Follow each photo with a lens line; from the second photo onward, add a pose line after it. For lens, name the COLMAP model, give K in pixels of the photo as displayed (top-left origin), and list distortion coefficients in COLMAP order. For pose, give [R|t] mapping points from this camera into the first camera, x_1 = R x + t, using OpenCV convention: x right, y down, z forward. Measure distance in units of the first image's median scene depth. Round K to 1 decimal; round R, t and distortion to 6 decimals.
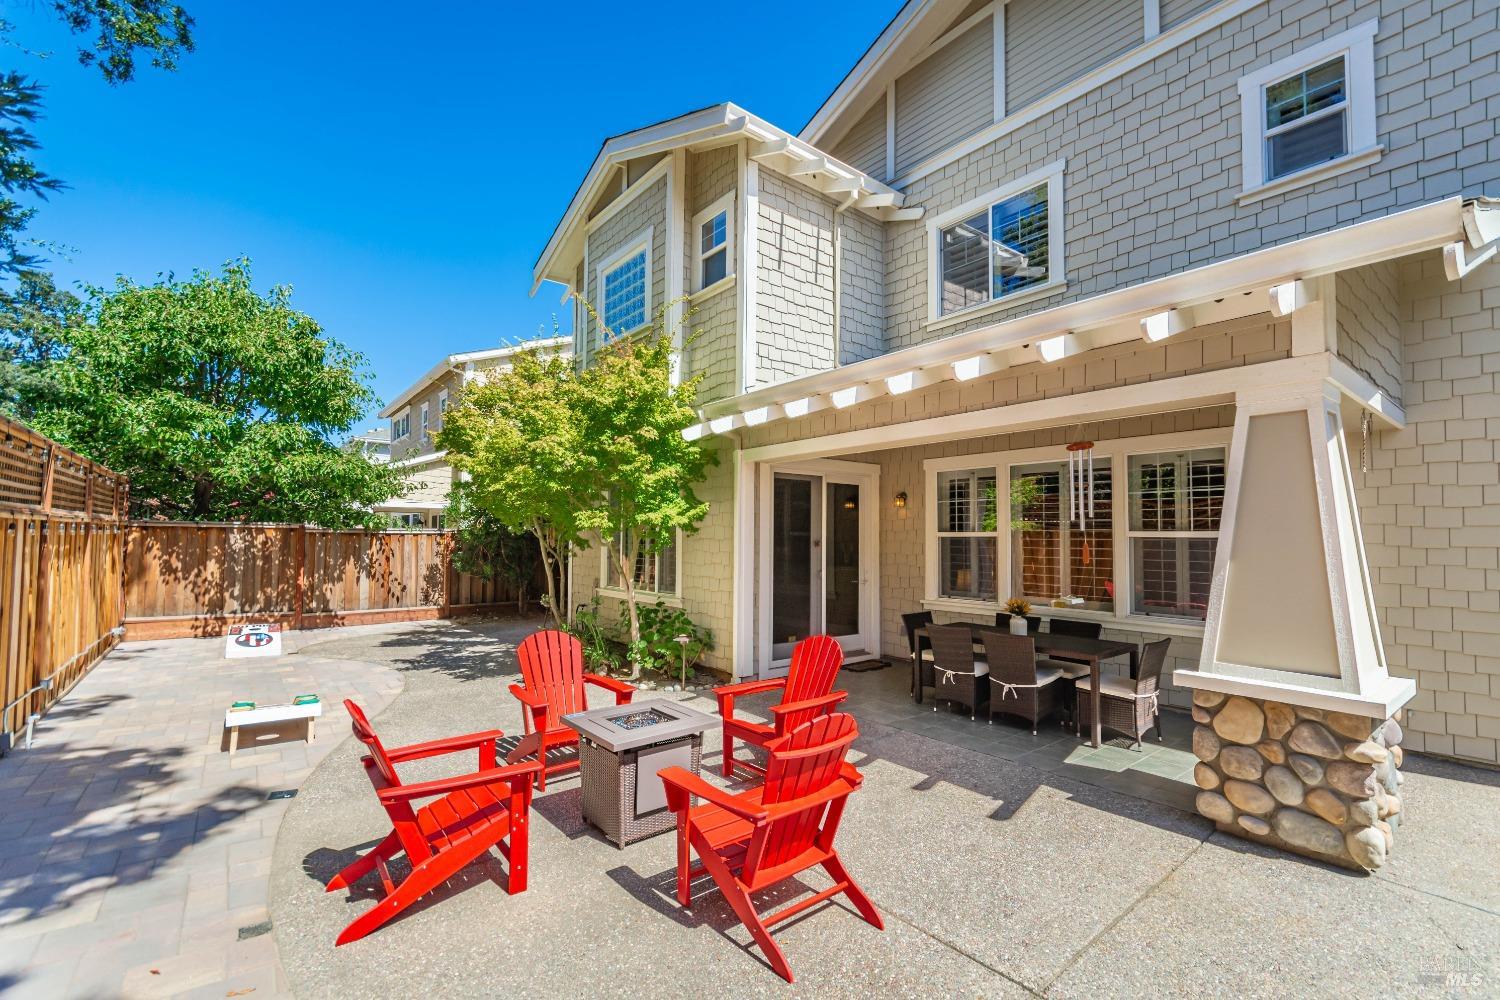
lens RADIAL K [[653.5, 0, 748.2], [0, 653.5, 530.7], [0, 0, 1]] dist [-0.000431, -0.008337]
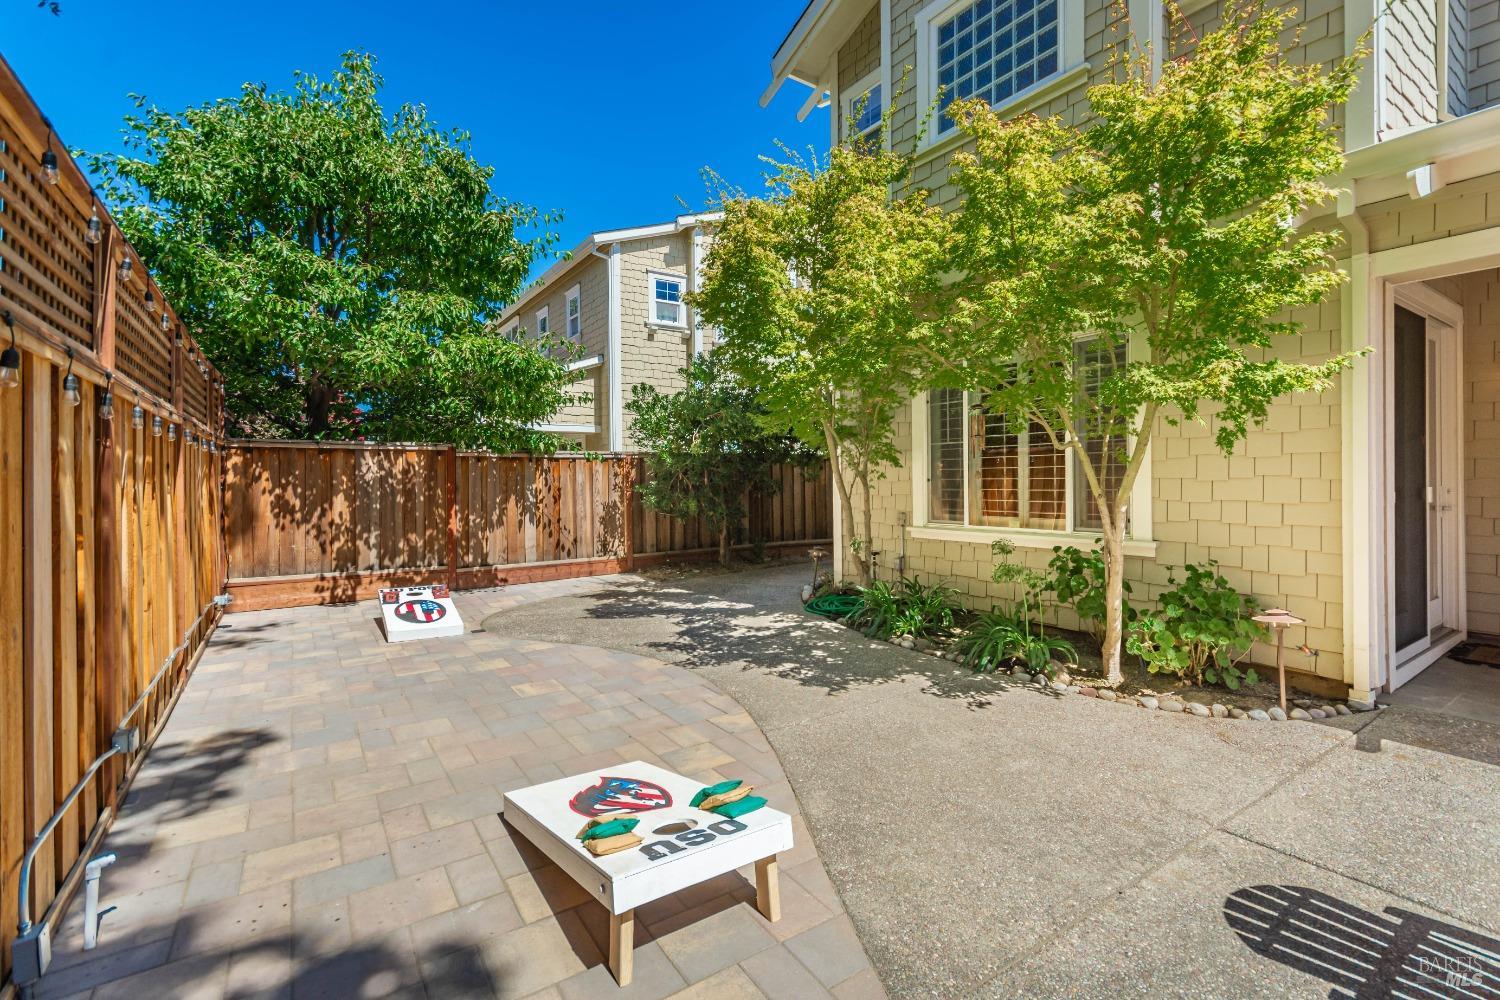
lens RADIAL K [[666.4, 0, 750.0], [0, 666.4, 500.0], [0, 0, 1]] dist [0.002724, -0.009158]
pose [[0.997803, -0.014801, -0.064574, -0.344089], [0.017443, 0.999026, 0.040537, 0.029864], [0.063911, -0.041574, 0.997089, 0.318166]]
